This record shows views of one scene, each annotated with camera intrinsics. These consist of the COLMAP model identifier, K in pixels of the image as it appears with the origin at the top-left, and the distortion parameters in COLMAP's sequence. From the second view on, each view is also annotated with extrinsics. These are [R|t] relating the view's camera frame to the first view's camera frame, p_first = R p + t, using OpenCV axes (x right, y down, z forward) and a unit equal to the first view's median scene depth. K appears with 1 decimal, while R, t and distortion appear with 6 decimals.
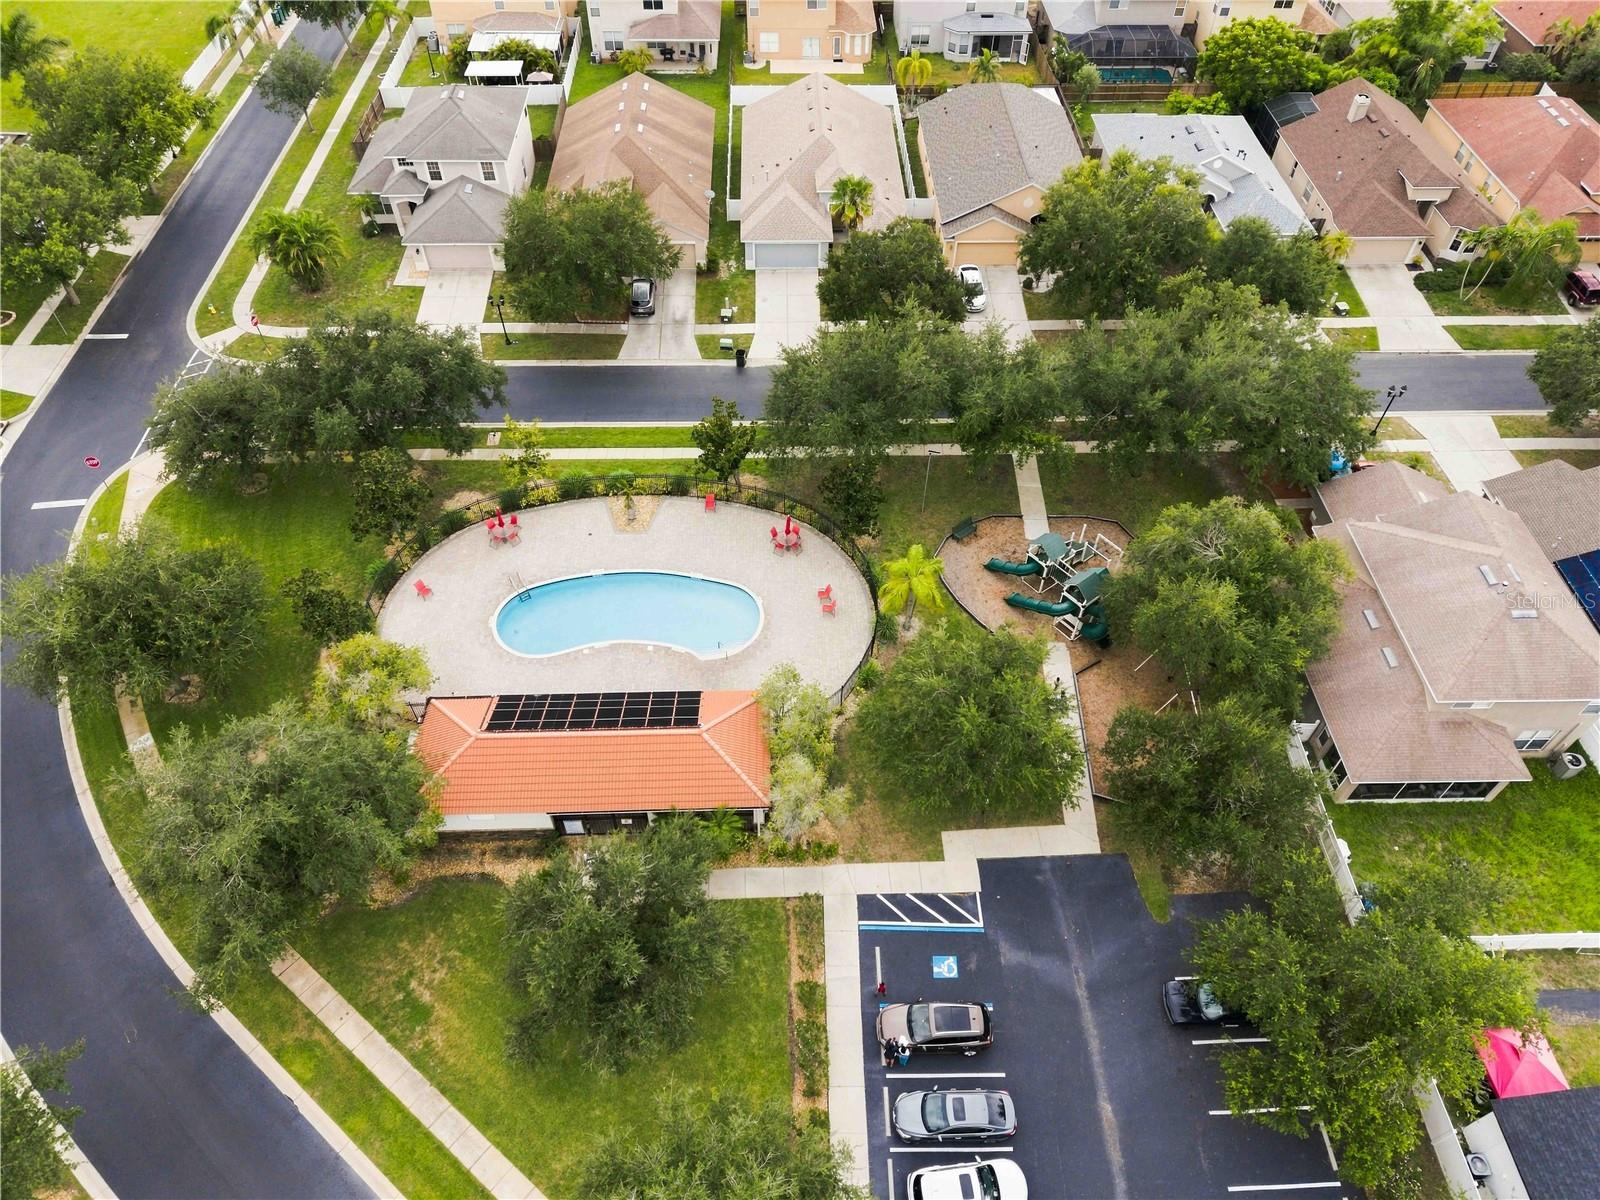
lens RADIAL K [[1070.1, 0, 800.0], [0, 1070.1, 600.0], [0, 0, 1]] dist [0.006410, -0.021513]
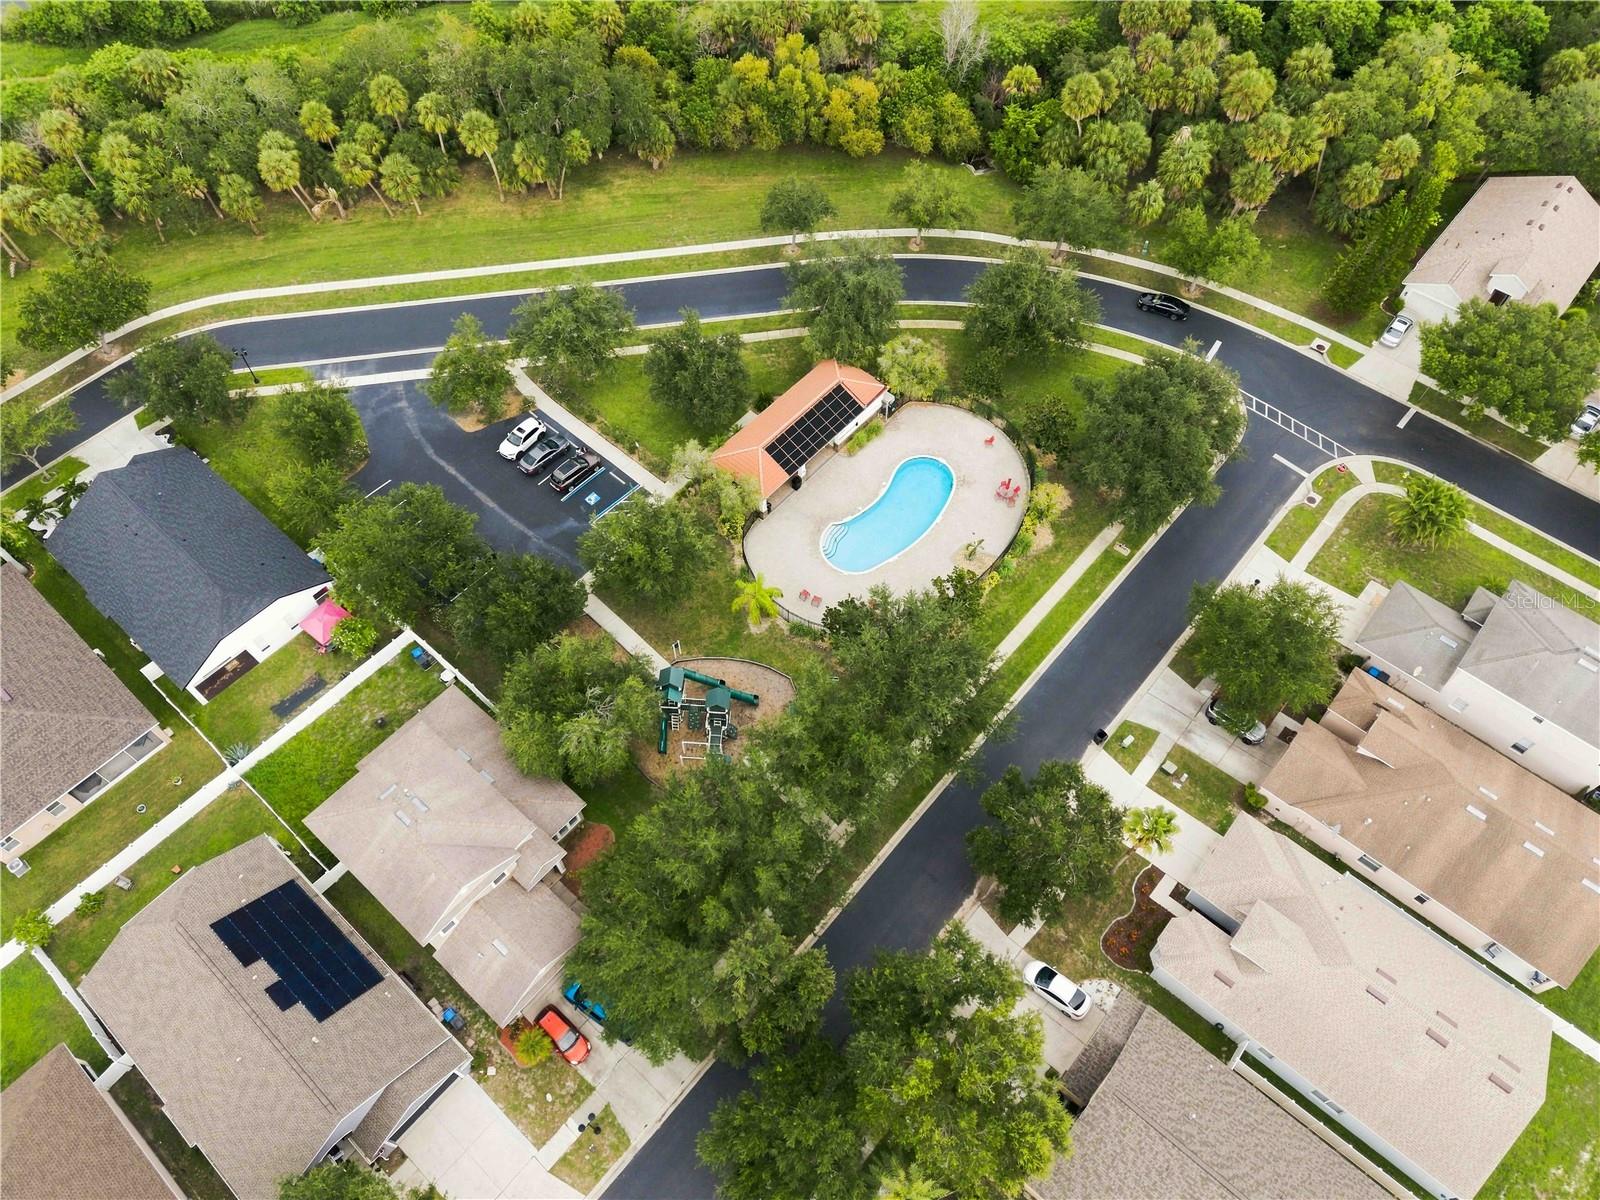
lens RADIAL K [[1087.1, 0, 804.1], [0, 1087.1, 595.4], [0, 0, 1]] dist [0.003431, 0.002737]
pose [[-0.672887, 0.605784, -0.424557, 0.809042], [-0.569919, -0.058637, 0.819606, -1.478585], [0.471609, 0.793466, 0.384703, 0.557687]]
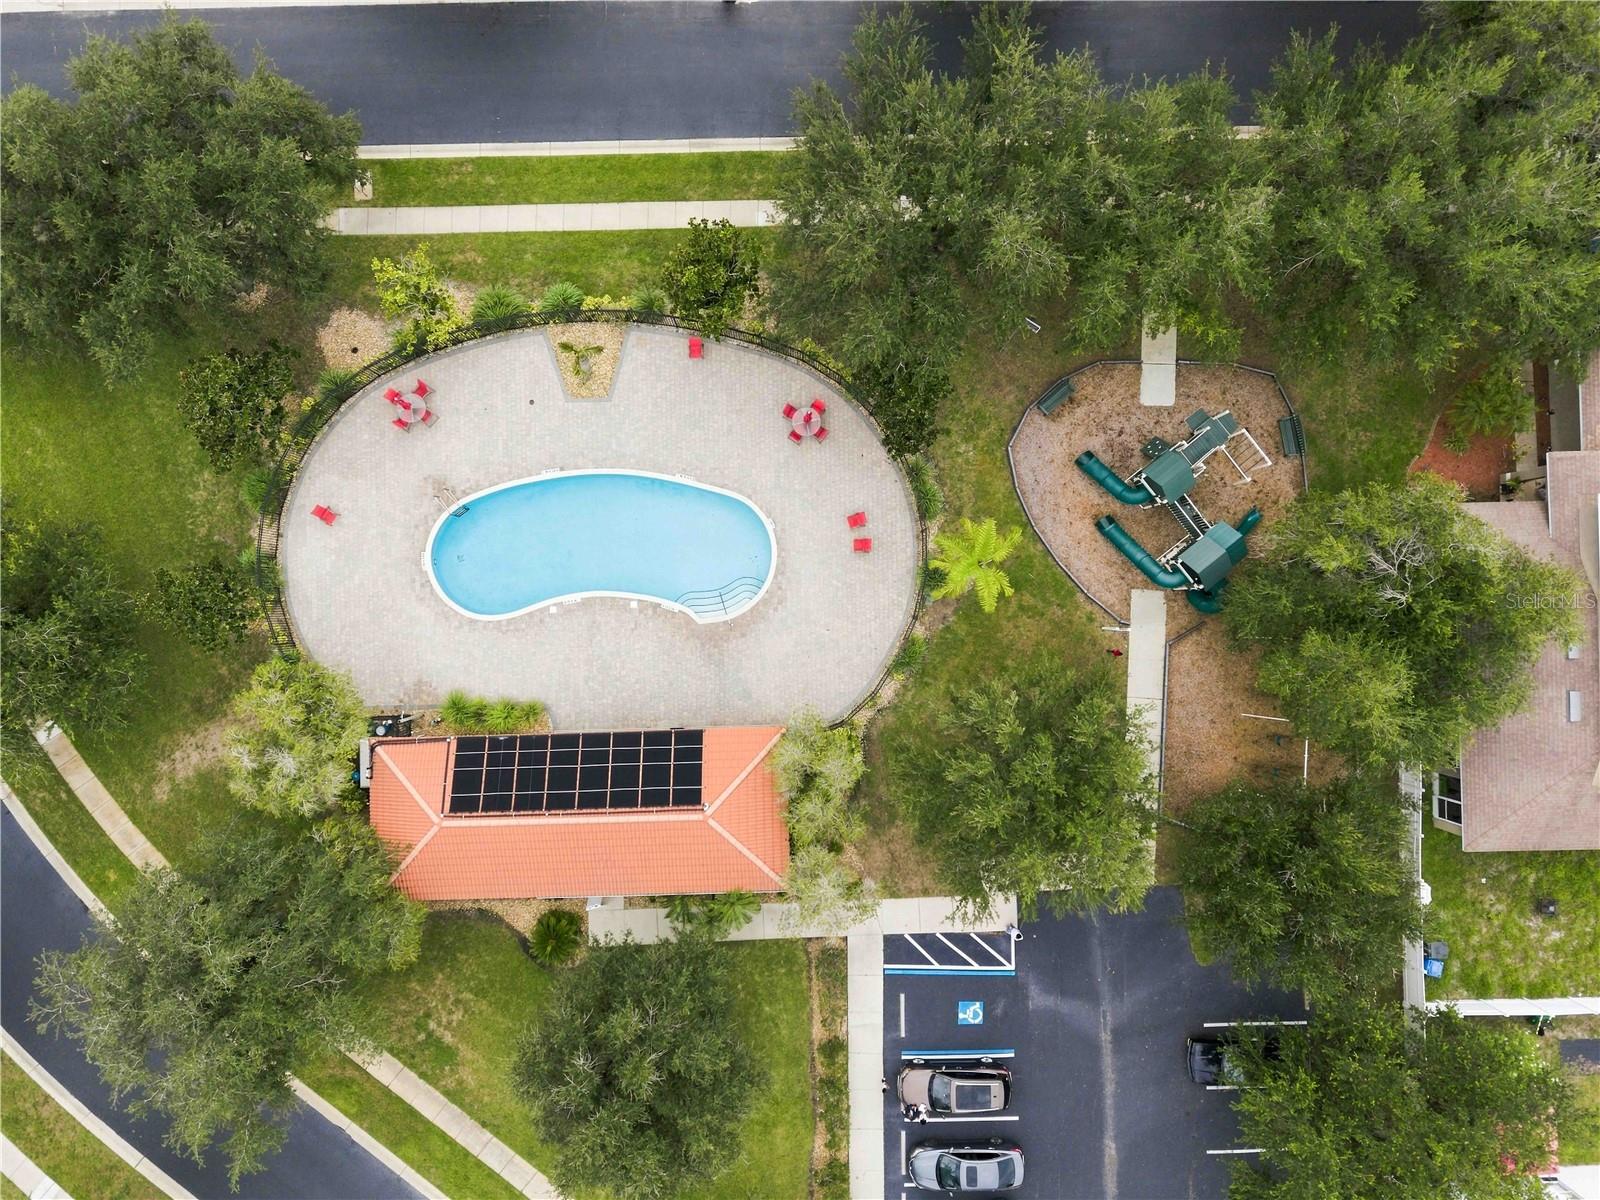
lens RADIAL K [[1070.1, 0, 800.0], [0, 1070.1, 600.0], [0, 0, 1]] dist [0.006410, -0.021513]
pose [[0.999935, 0.004271, -0.010582, -0.011290], [0.003582, 0.762919, 0.646485, -0.570901], [0.010834, -0.646480, 0.762854, 0.491537]]
